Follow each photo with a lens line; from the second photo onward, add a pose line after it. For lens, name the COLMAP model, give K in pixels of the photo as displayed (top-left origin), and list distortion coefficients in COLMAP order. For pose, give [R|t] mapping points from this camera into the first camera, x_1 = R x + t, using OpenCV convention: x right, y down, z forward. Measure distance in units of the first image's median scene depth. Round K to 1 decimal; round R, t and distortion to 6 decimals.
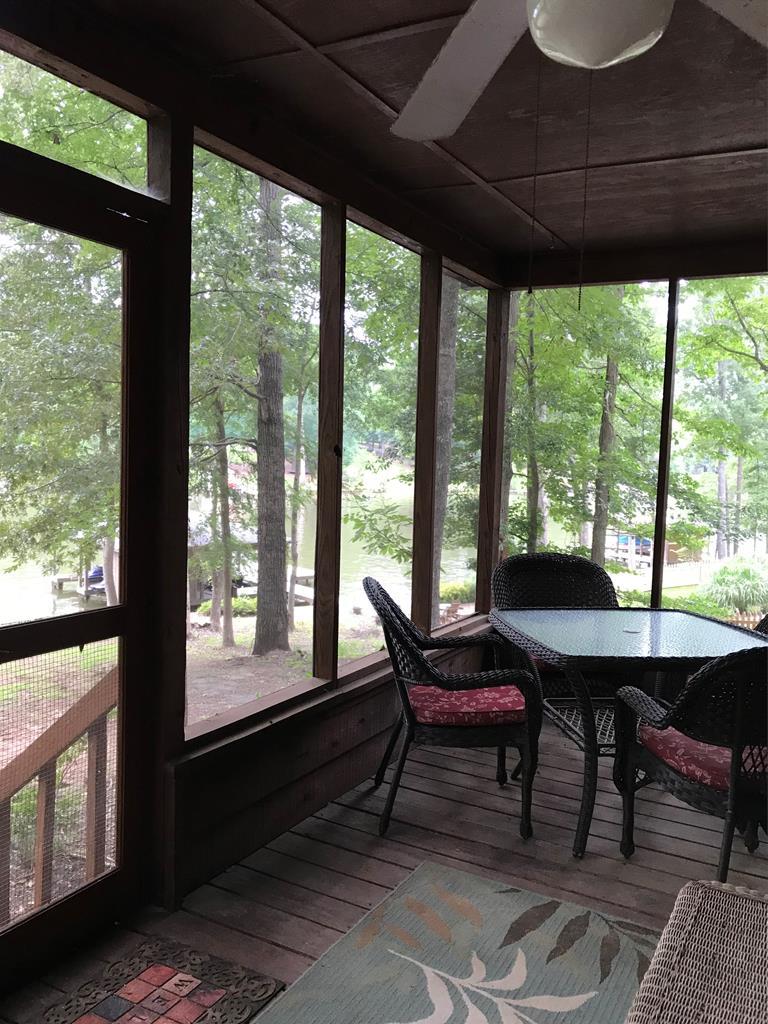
lens RADIAL K [[802.3, 0, 408.5], [0, 802.3, 513.7], [0, 0, 1]] dist [0.004427, -0.083094]
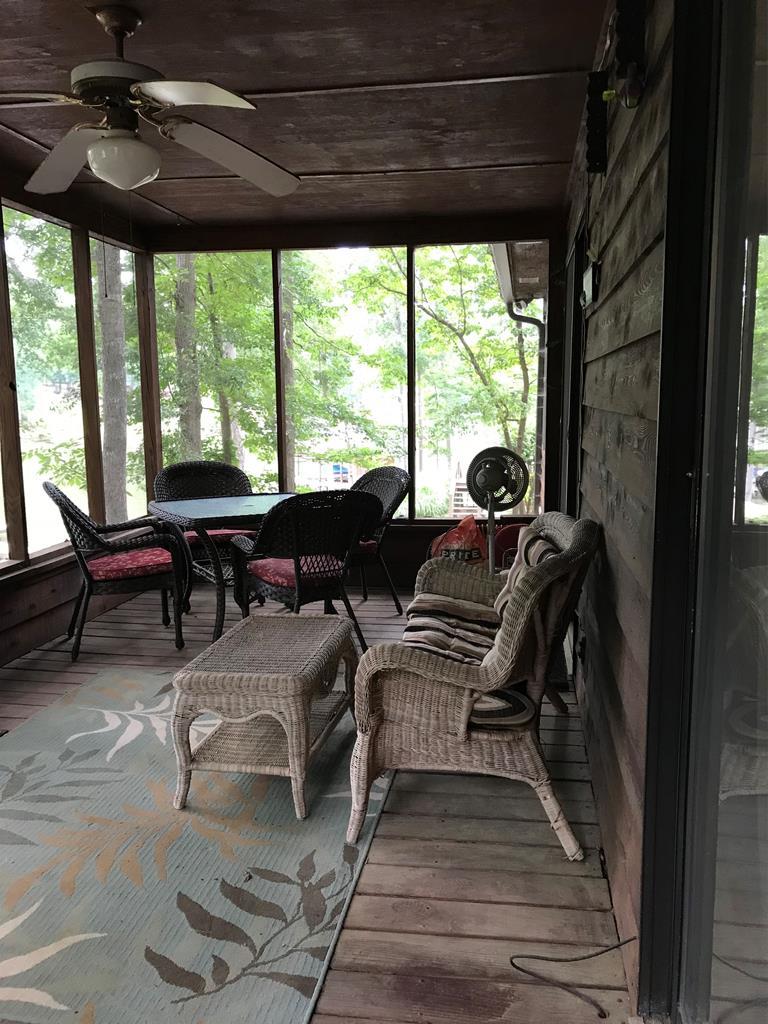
lens RADIAL K [[802.3, 0, 408.5], [0, 802.3, 513.7], [0, 0, 1]] dist [0.004427, -0.083094]
pose [[0.934949, -0.085195, 0.344402, 0.046898], [0.057756, 0.994340, 0.089179, 0.047619], [-0.350051, -0.063487, 0.934577, -0.433878]]
